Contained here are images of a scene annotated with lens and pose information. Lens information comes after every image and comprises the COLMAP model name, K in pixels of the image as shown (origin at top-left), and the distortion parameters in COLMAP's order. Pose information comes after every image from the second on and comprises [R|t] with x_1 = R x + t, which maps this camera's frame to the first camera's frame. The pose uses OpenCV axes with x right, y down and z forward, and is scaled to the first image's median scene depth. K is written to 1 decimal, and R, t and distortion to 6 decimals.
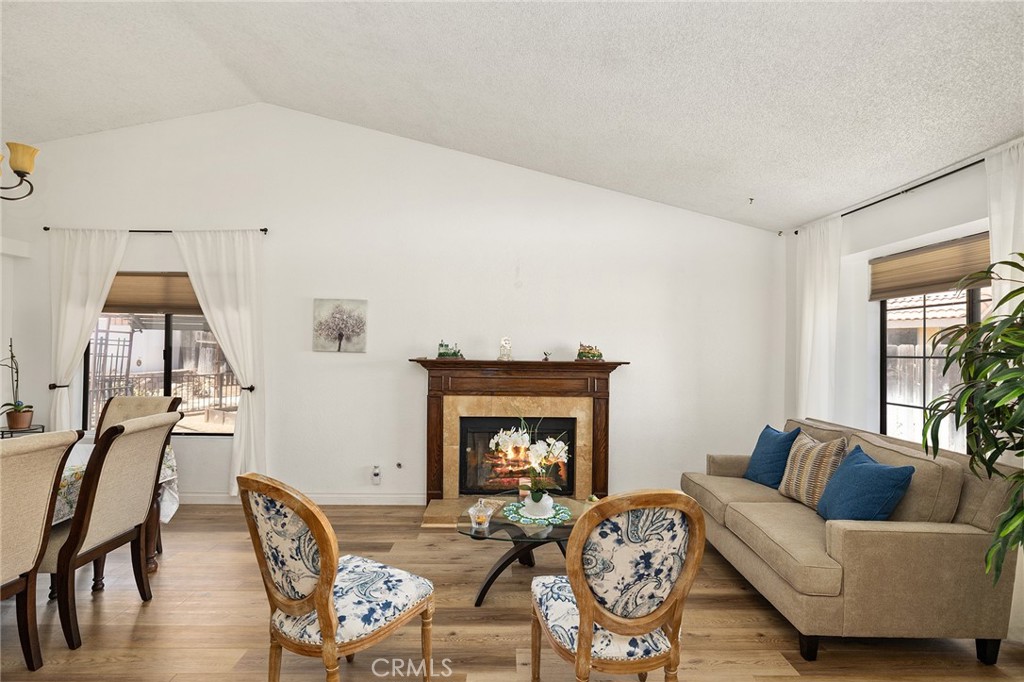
lens RADIAL K [[503.0, 0, 512.0], [0, 503.0, 341.0], [0, 0, 1]] dist [-0.003060, -0.000373]
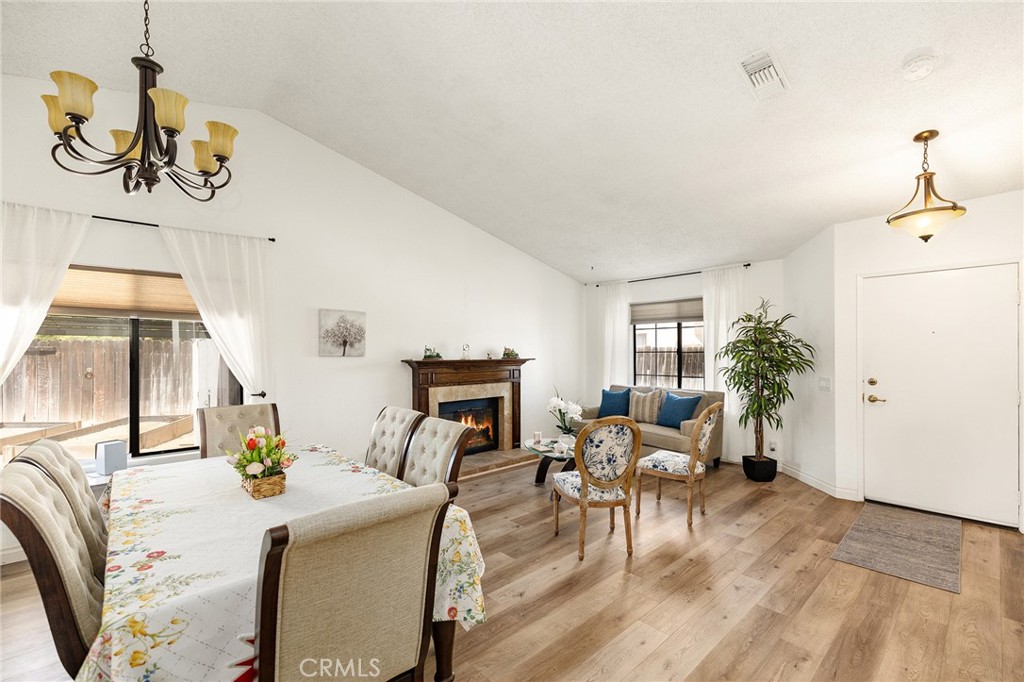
lens RADIAL K [[435.7, 0, 512.0], [0, 435.7, 341.0], [0, 0, 1]] dist [0.000533, 0.000068]
pose [[0.746944, -0.000591, 0.664886, -0.724787], [0.002865, 0.999993, -0.002330, -0.010109], [-0.664881, 0.003645, 0.746941, 0.005796]]
